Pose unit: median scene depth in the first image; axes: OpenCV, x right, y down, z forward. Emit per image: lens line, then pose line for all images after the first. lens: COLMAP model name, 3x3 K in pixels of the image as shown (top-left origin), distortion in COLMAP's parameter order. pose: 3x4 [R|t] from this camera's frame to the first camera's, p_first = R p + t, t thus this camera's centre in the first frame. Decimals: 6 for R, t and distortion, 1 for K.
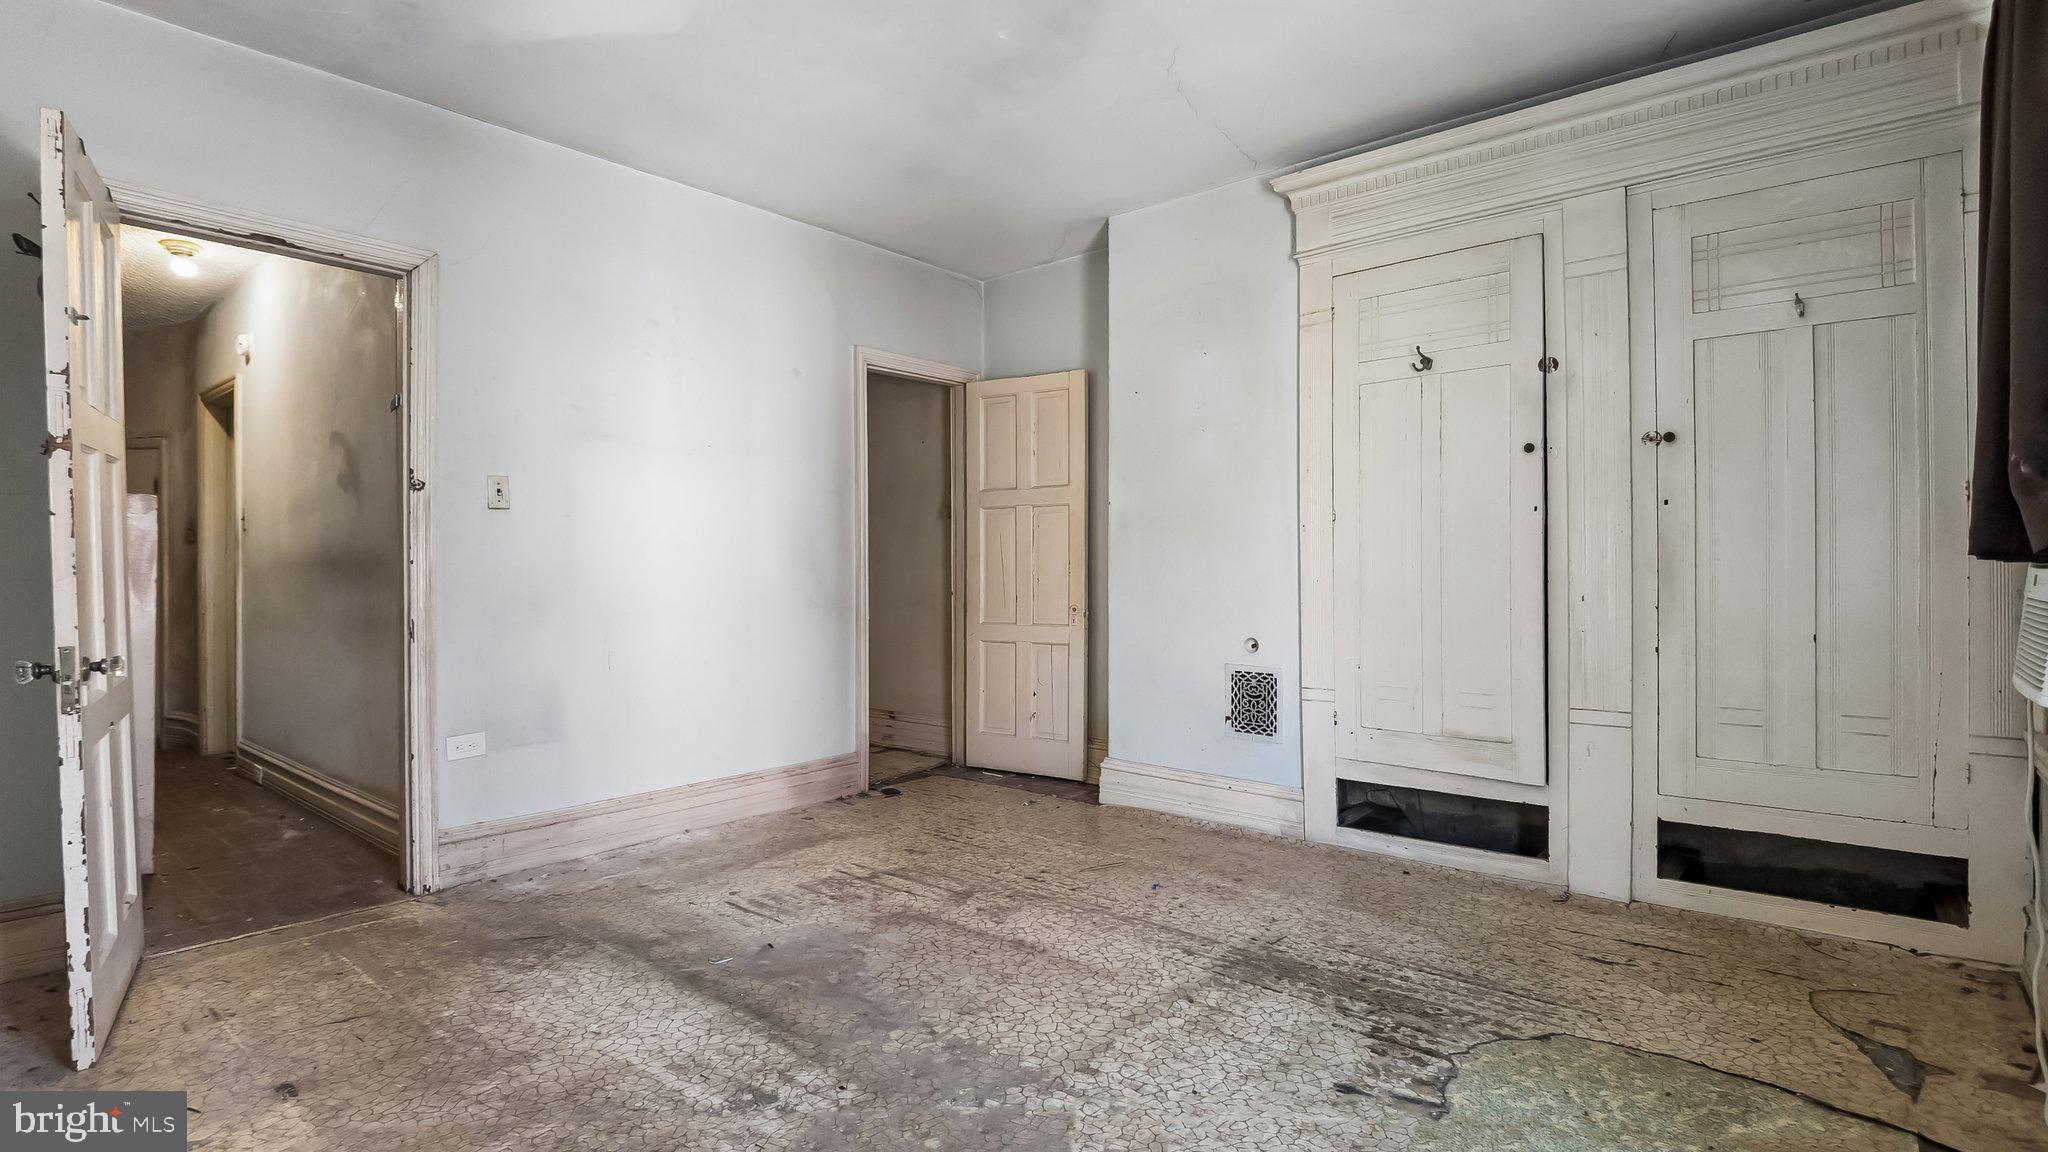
lens RADIAL K [[985.4, 0, 1030.3], [0, 985.4, 571.7], [0, 0, 1]] dist [0.036334, -0.055370]
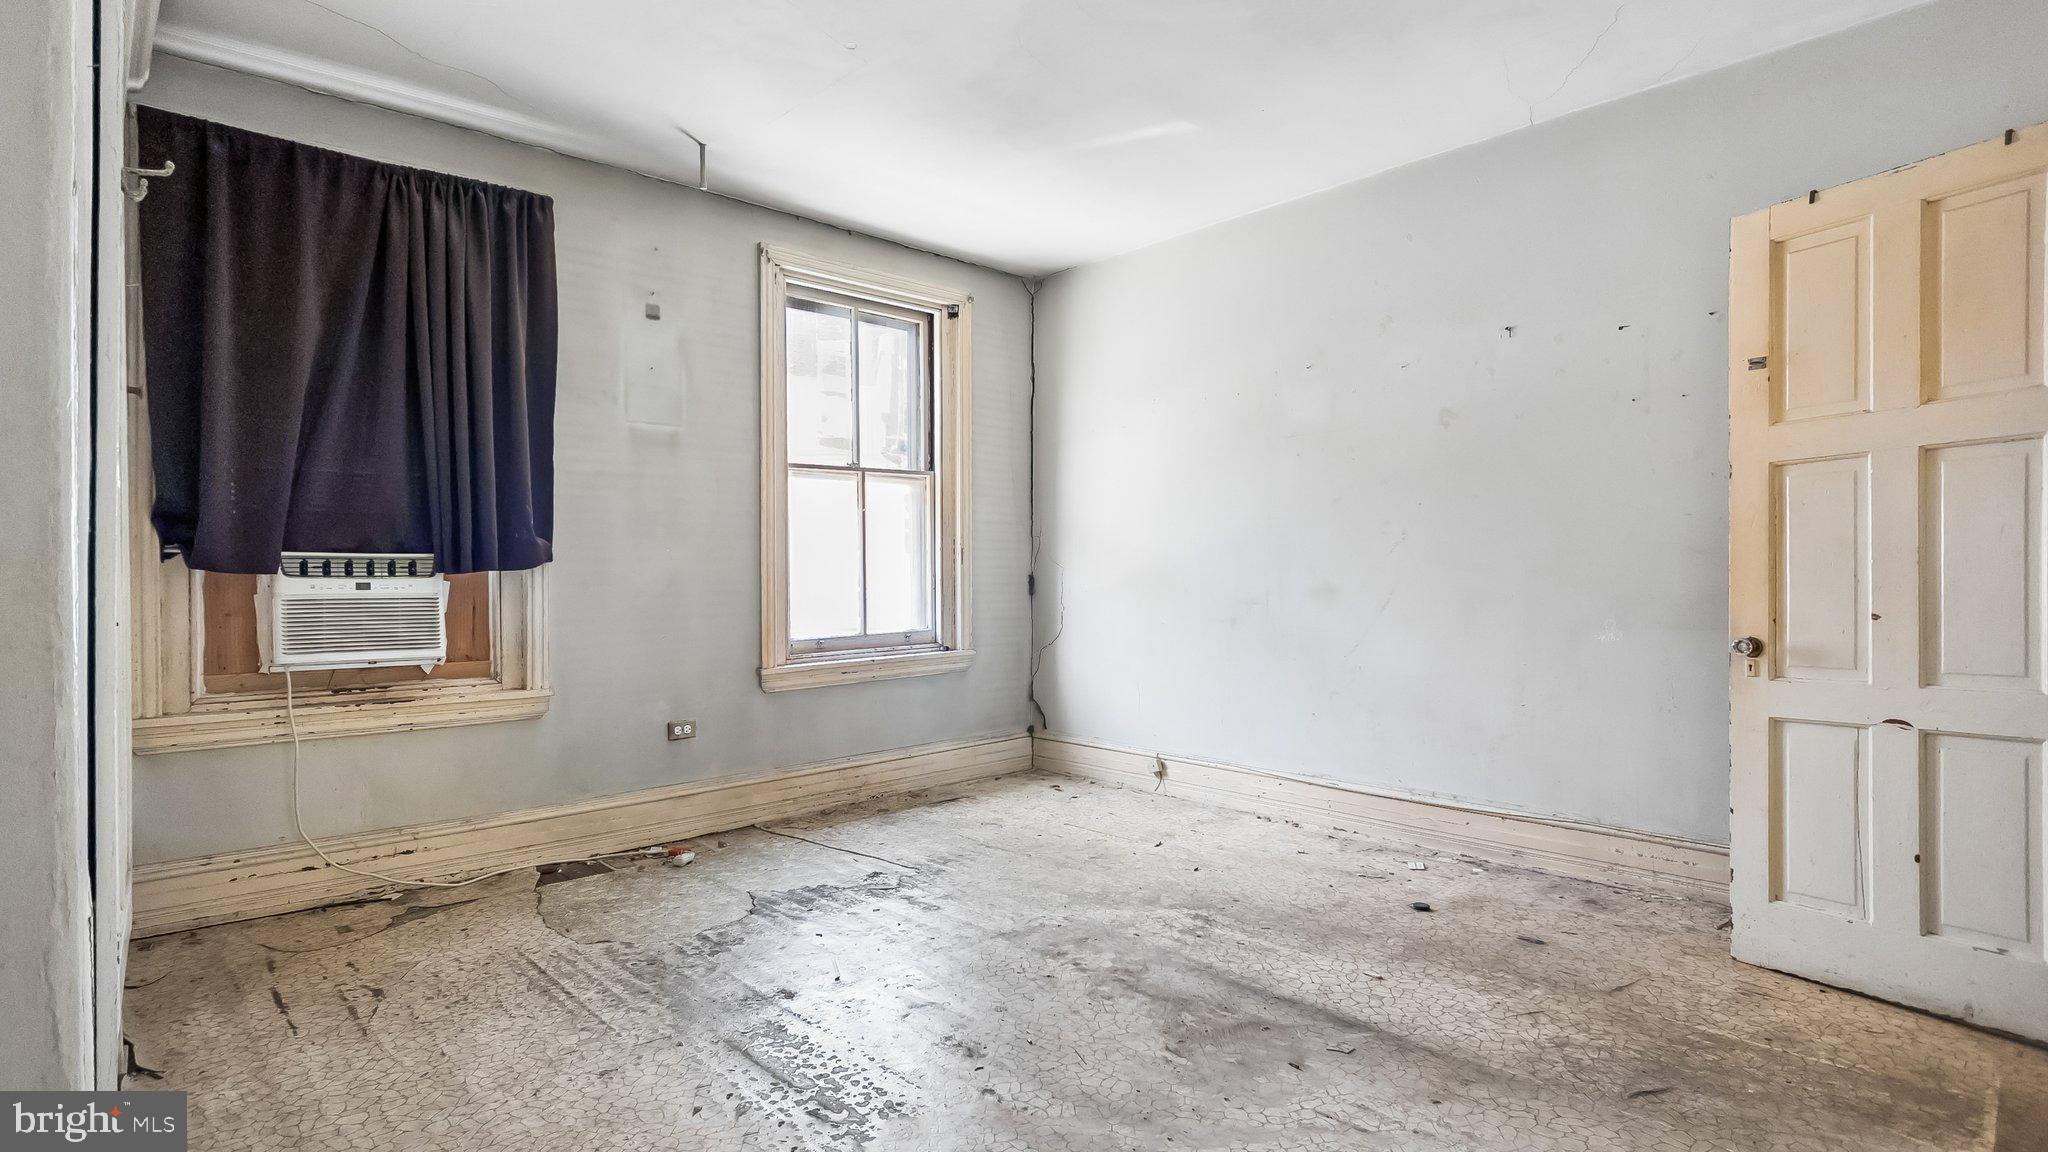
lens RADIAL K [[985.4, 0, 1030.3], [0, 985.4, 571.7], [0, 0, 1]] dist [0.036334, -0.055370]
pose [[-0.993246, 0.008191, 0.115738, -0.173854], [0.008550, 0.999960, 0.002609, -0.008217], [-0.115712, 0.003581, -0.993276, 2.049891]]
